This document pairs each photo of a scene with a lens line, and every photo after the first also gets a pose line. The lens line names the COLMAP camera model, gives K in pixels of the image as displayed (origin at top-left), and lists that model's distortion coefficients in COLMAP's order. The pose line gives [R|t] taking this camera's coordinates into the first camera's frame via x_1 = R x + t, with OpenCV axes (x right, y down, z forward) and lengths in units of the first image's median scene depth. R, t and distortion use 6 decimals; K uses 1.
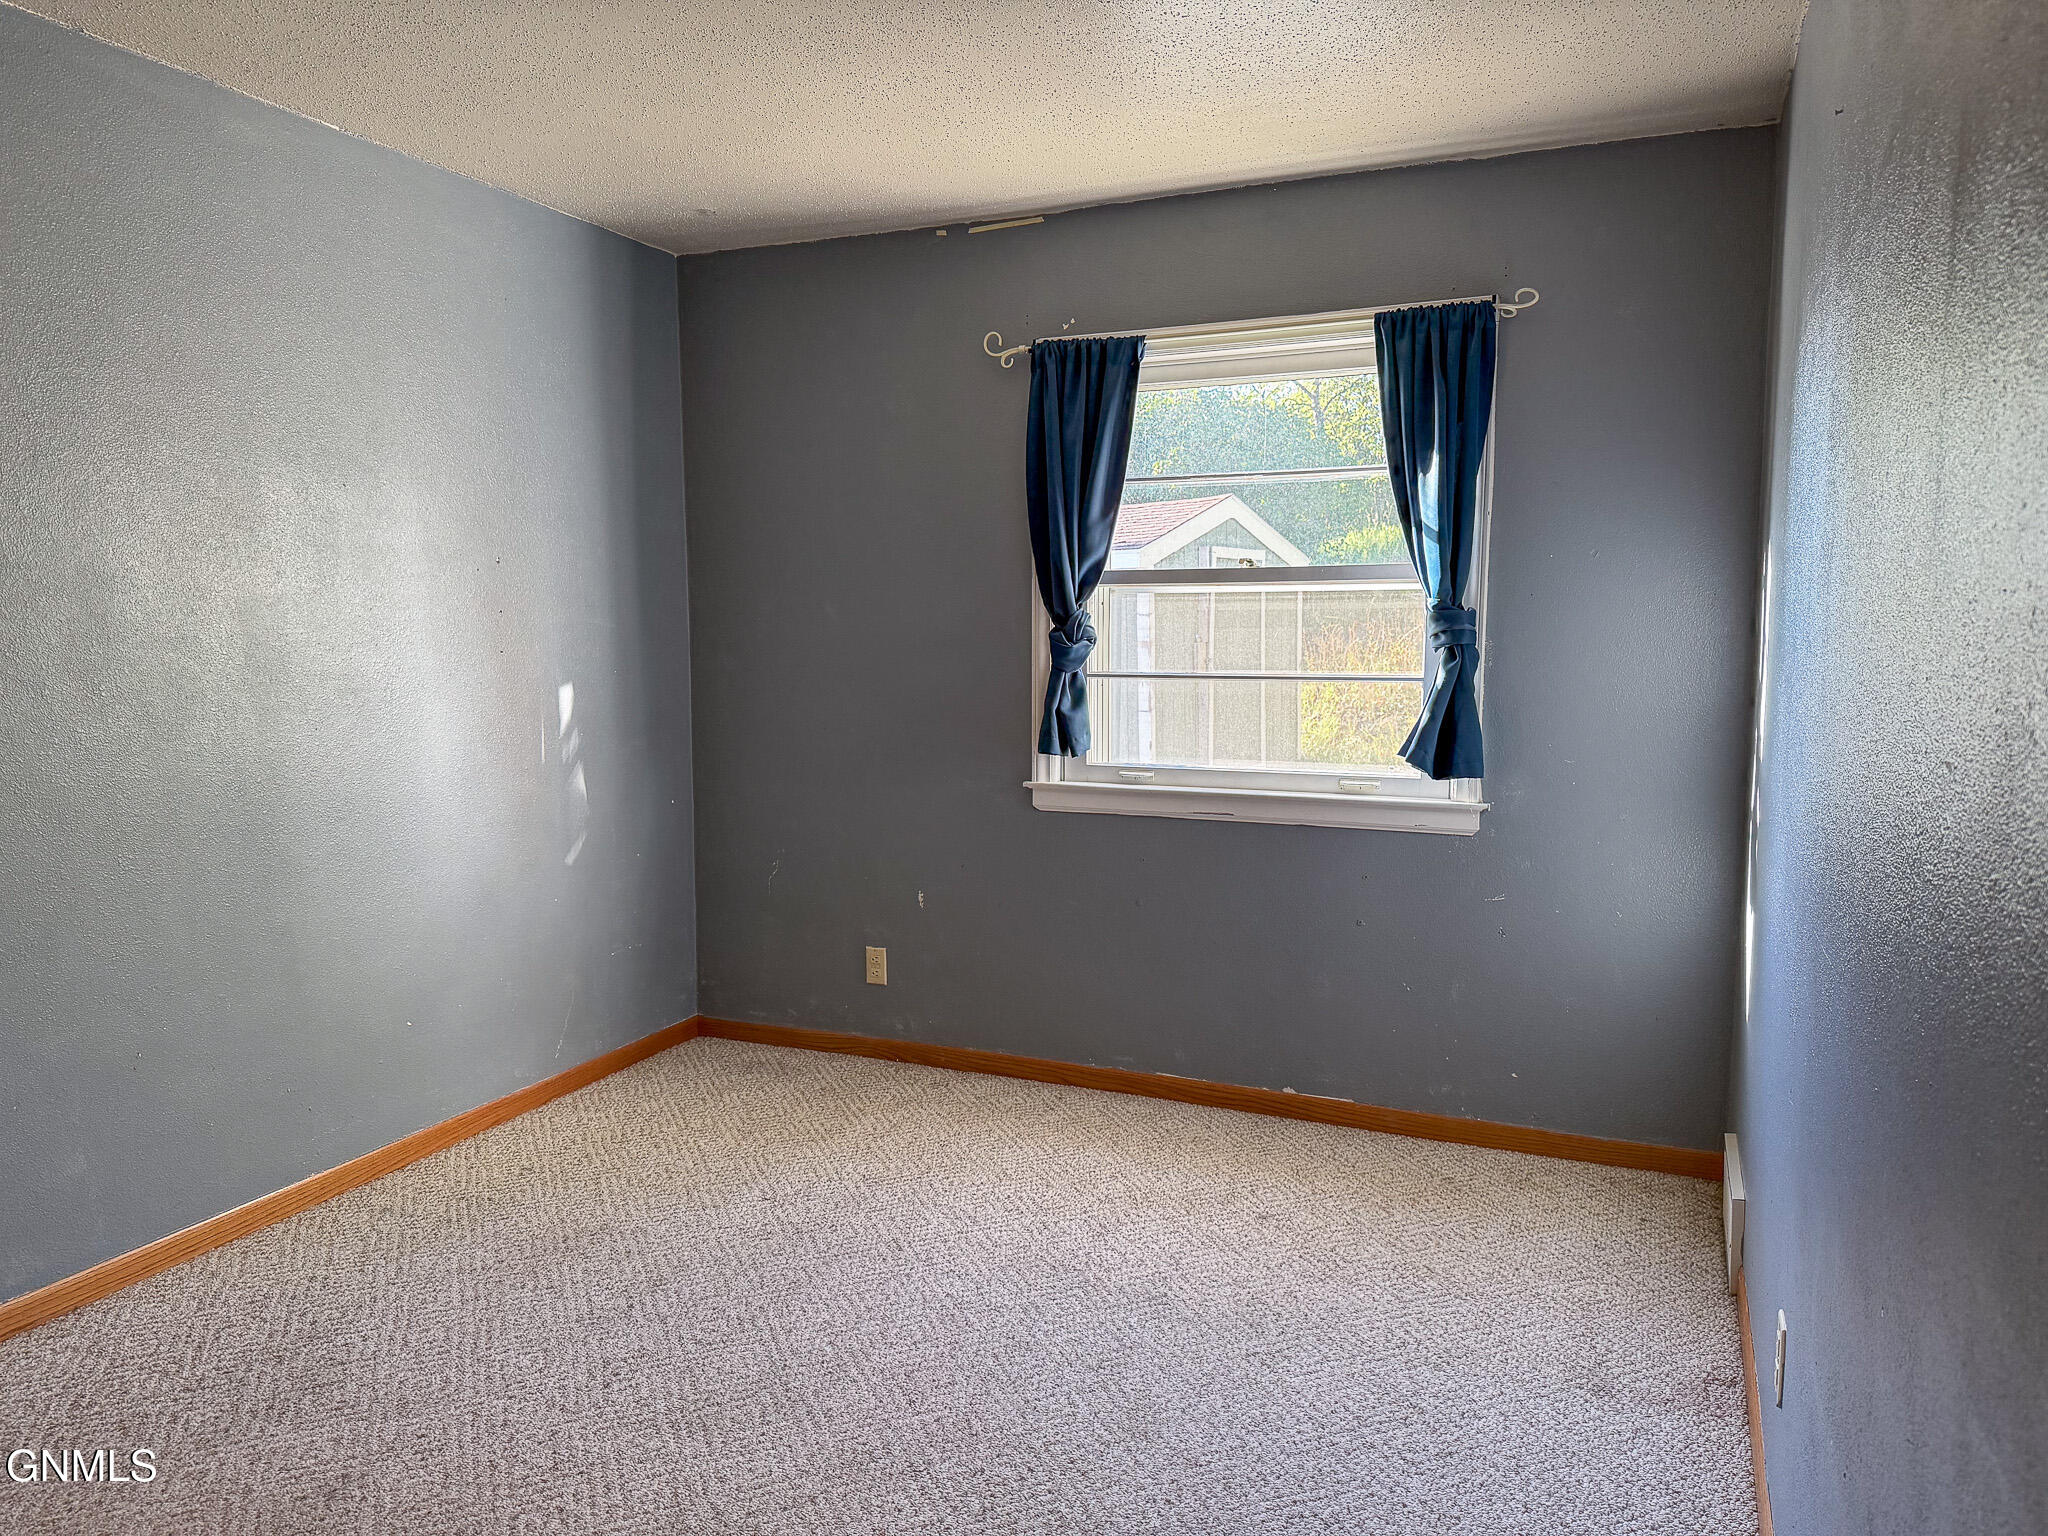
lens RADIAL K [[1416.6, 0, 1020.2], [0, 1416.6, 778.7], [0, 0, 1]] dist [0.070725, -0.094229]
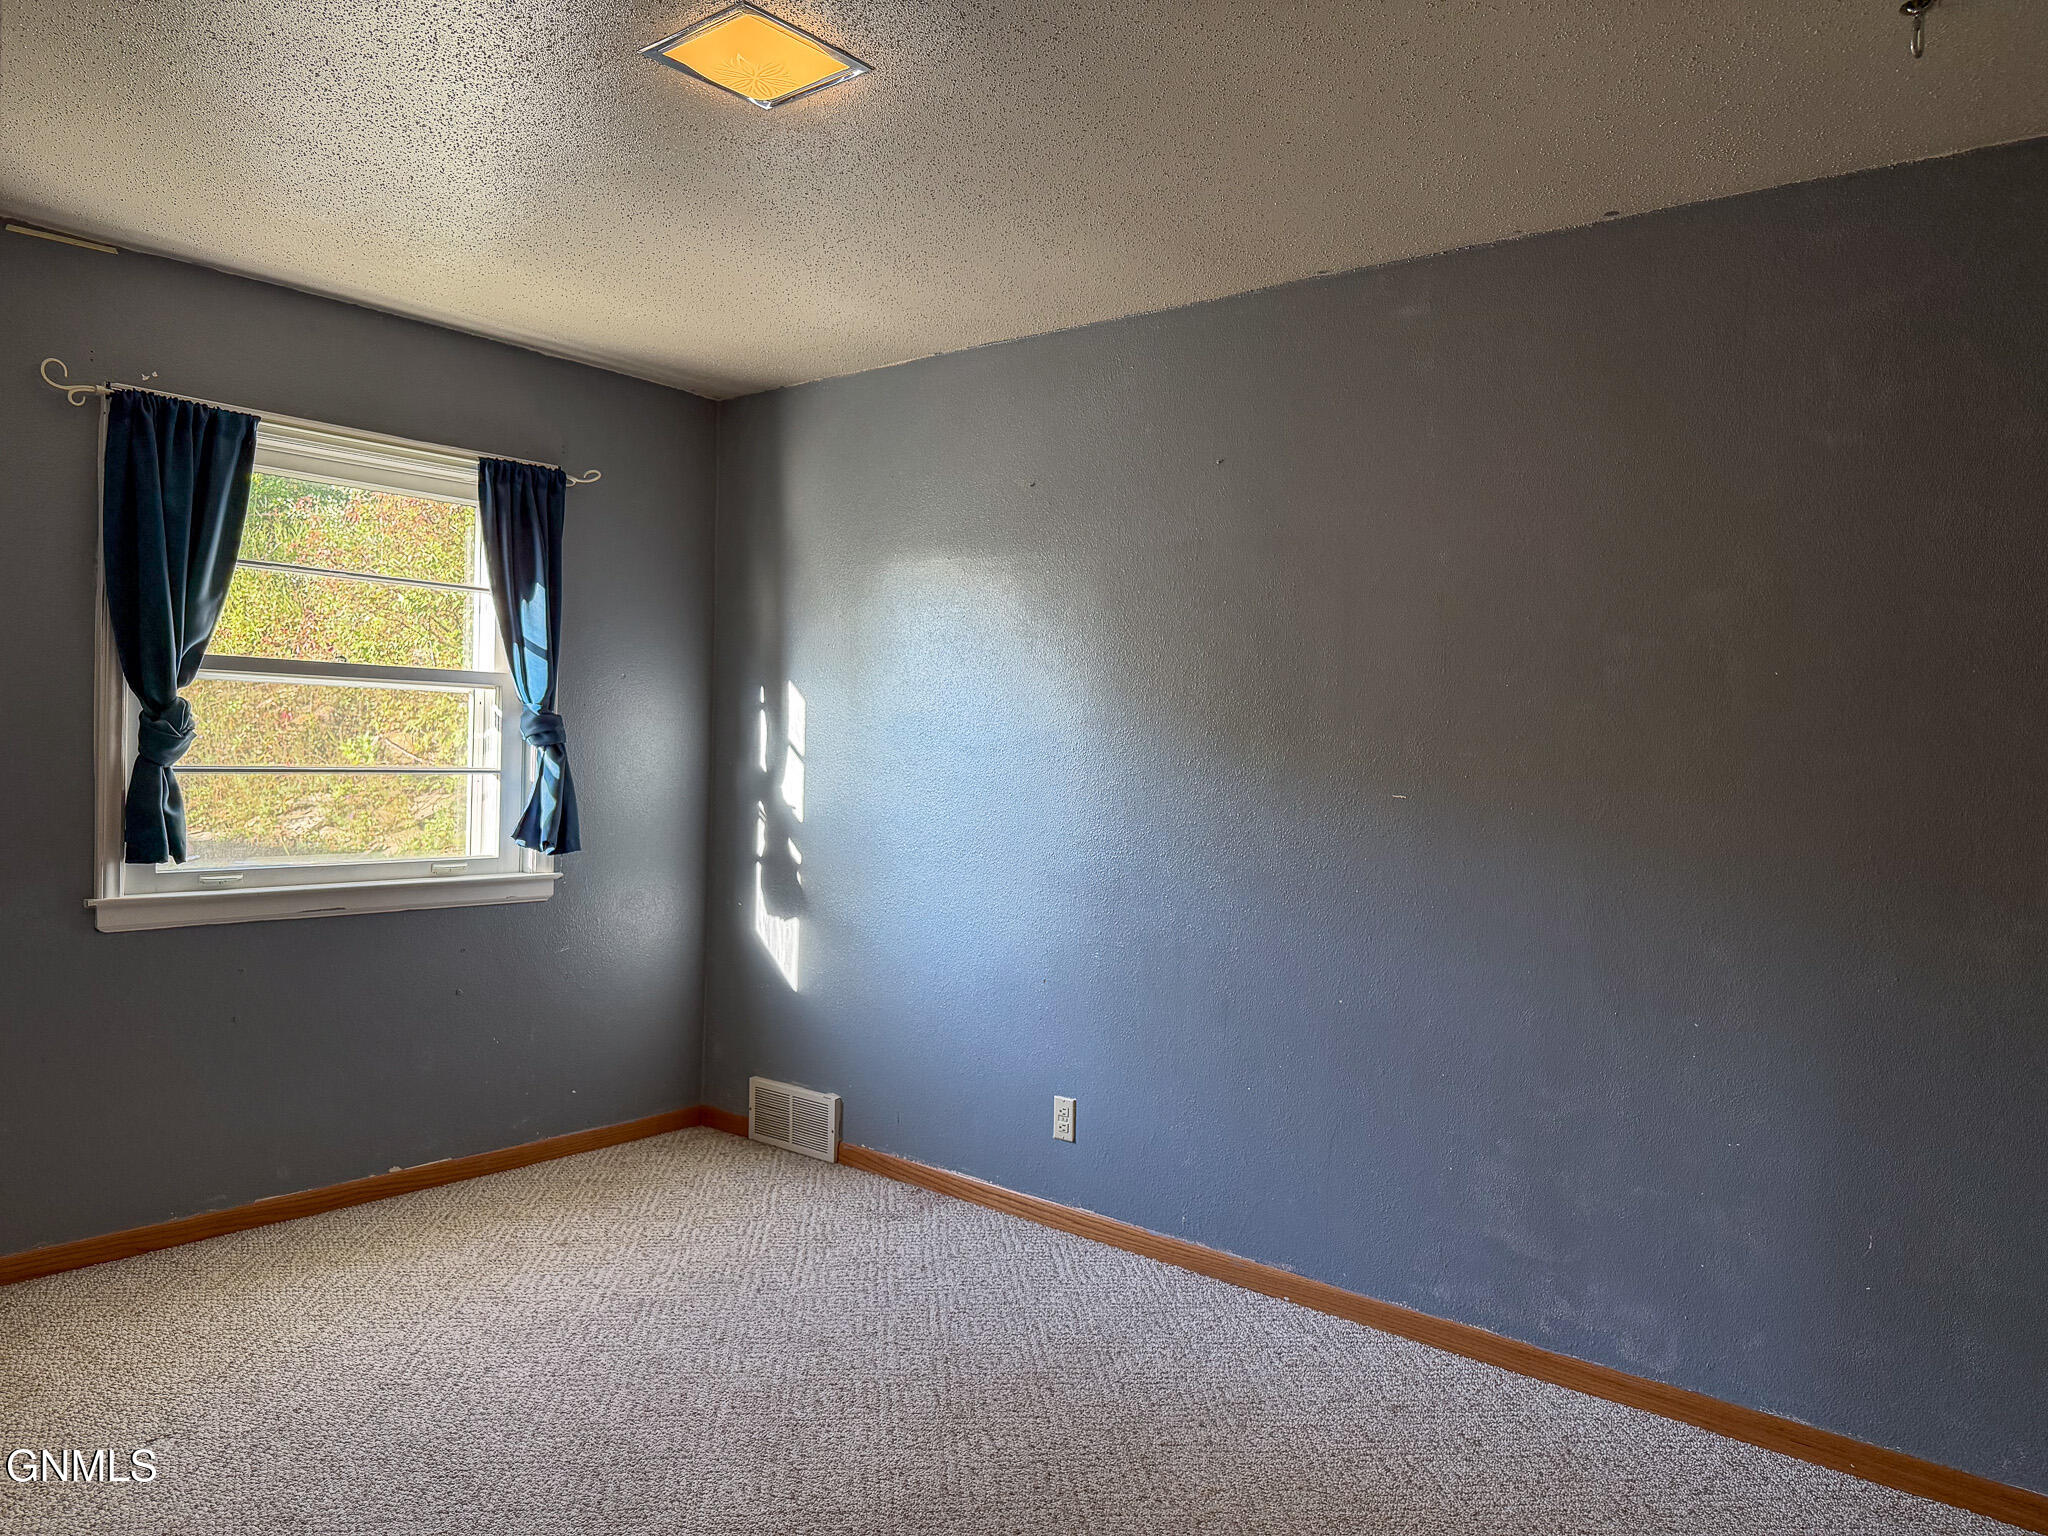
lens RADIAL K [[1416.6, 0, 1022.4], [0, 1416.6, 771.7], [0, 0, 1]] dist [0.070725, -0.094229]
pose [[0.275093, -0.009414, 0.961372, -0.698263], [0.075851, 0.997048, -0.011941, -0.022545], [-0.958421, 0.076206, 0.274995, 0.261559]]
